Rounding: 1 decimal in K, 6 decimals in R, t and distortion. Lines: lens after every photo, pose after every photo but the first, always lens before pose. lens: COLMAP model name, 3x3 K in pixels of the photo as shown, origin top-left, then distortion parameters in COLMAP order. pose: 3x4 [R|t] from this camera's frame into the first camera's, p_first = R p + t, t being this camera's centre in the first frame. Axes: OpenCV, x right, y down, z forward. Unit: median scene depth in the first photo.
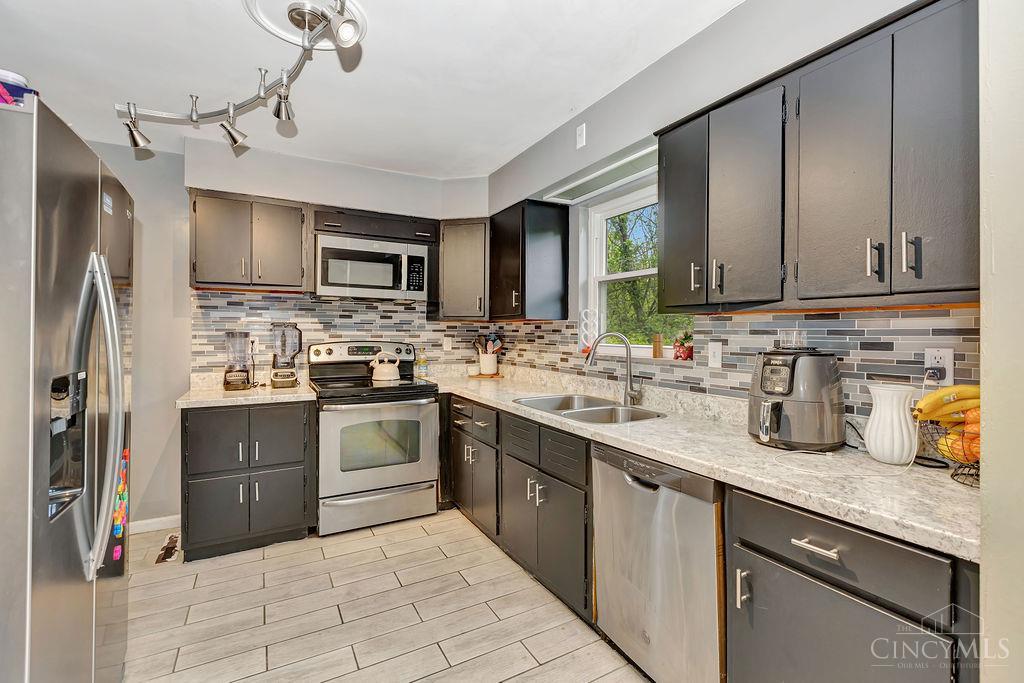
lens RADIAL K [[465.7, 0, 513.7], [0, 465.7, 327.6], [0, 0, 1]] dist [0.000209, 0.000154]
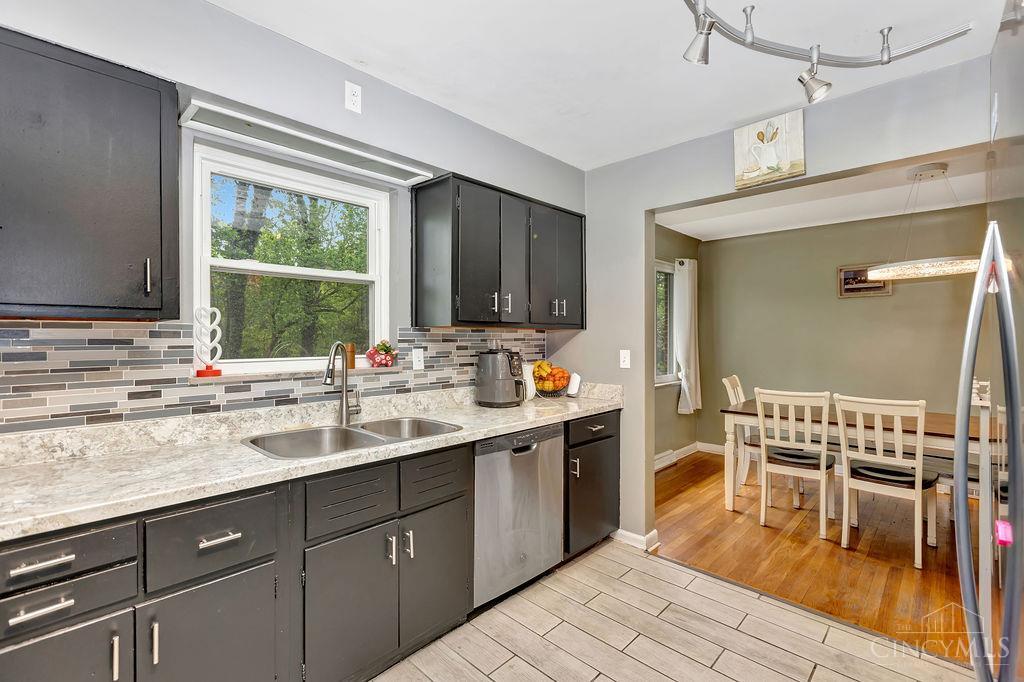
lens RADIAL K [[455.7, 0, 512.7], [0, 455.7, 337.6], [0, 0, 1]] dist [-0.000838, 0.000012]
pose [[-0.300176, -0.004071, 0.953875, -0.611072], [-0.008169, 0.999965, 0.001697, -0.002386], [-0.953849, -0.007283, -0.300199, 0.865100]]
